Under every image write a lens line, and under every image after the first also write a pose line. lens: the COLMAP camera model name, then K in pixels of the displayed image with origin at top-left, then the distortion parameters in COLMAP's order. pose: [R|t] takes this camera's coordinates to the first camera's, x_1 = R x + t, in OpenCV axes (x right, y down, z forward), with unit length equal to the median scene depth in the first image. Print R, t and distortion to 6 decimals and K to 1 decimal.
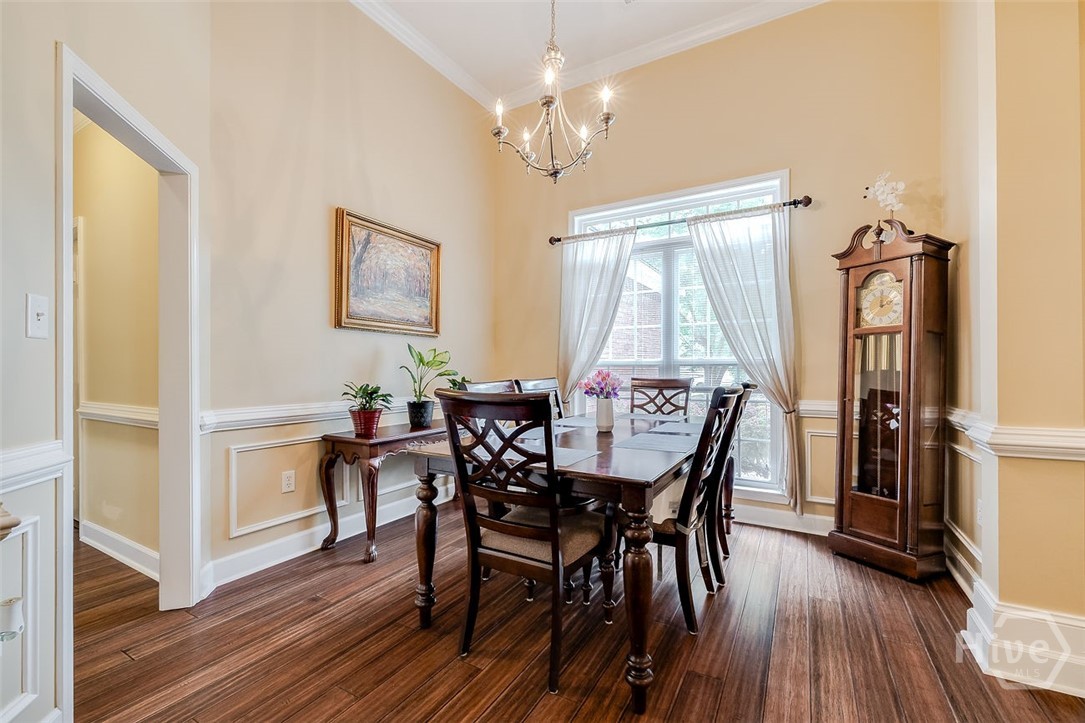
lens RADIAL K [[461.2, 0, 536.2], [0, 461.2, 364.4], [0, 0, 1]] dist [-0.000323, -0.000070]
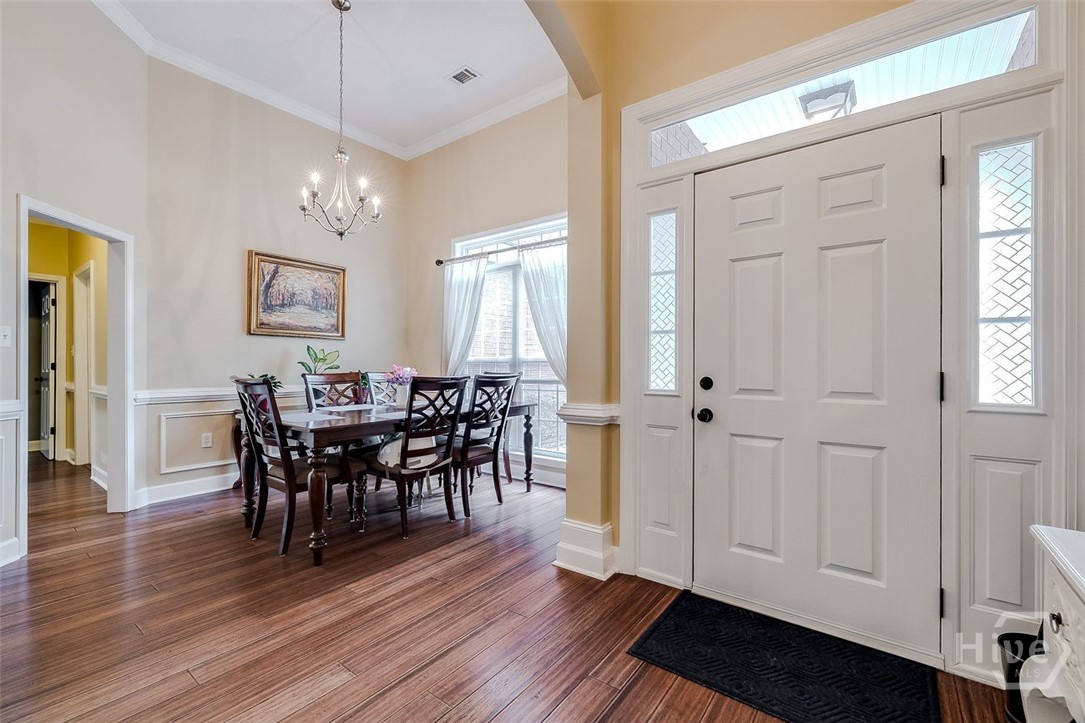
lens RADIAL K [[462.2, 0, 538.9], [0, 462.2, 360.7], [0, 0, 1]] dist [-0.000024, 0.000107]
pose [[0.992439, 0.003667, -0.122680, 0.591299], [-0.003241, 0.999988, 0.003669, -0.007328], [0.122692, -0.003244, 0.992439, -0.283295]]
